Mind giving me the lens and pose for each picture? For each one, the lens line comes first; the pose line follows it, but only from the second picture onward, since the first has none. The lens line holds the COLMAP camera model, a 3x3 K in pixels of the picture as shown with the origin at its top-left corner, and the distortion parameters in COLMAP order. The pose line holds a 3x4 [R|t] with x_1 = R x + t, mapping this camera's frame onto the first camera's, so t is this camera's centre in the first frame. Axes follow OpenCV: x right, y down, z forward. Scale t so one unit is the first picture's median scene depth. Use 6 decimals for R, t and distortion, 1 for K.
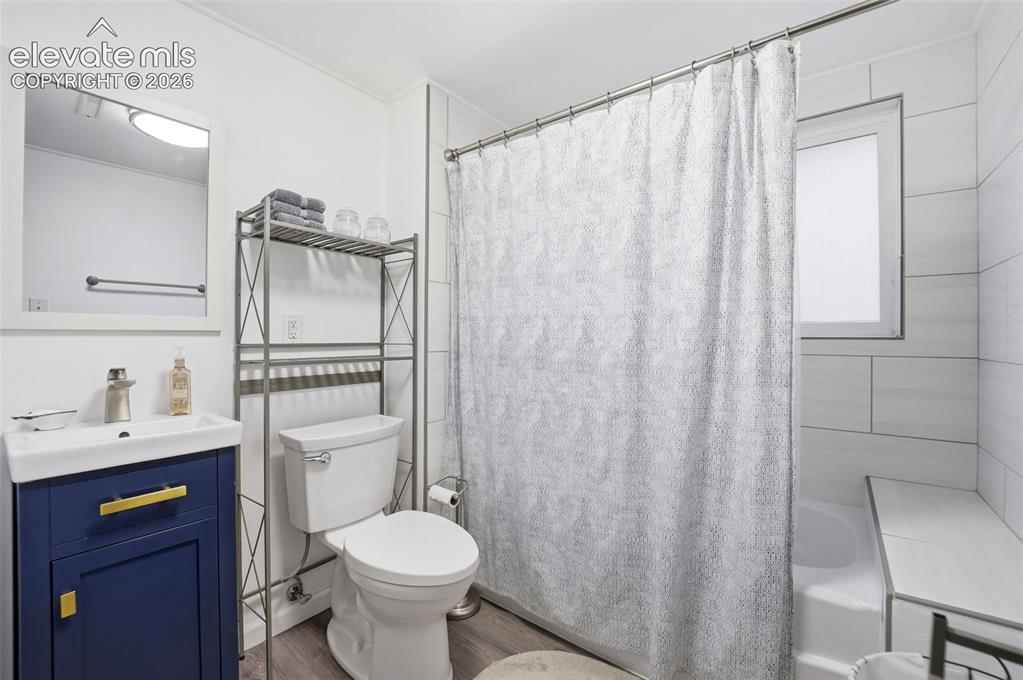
lens RADIAL K [[422.5, 0, 511.0], [0, 422.5, 337.6], [0, 0, 1]] dist [-0.022418, -0.000056]
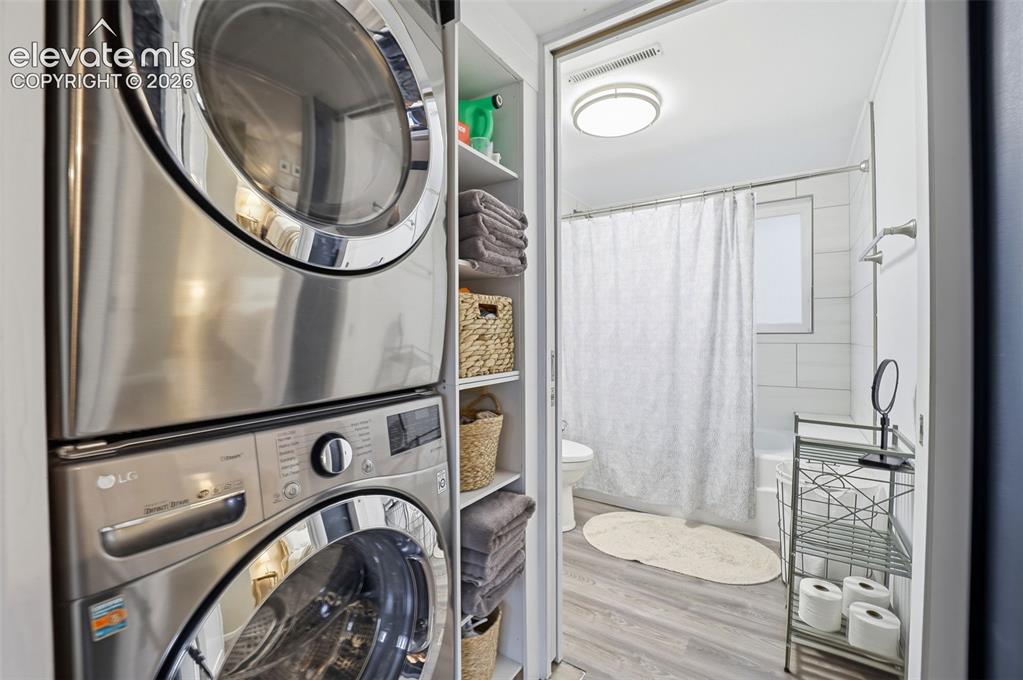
lens RADIAL K [[422.5, 0, 510.2], [0, 422.5, 337.1], [0, 0, 1]] dist [-0.022418, -0.000056]
pose [[0.997758, -0.006777, 0.066579, -0.601047], [0.006617, 0.999975, 0.002632, 0.007244], [-0.066596, -0.002185, 0.997778, -0.898626]]
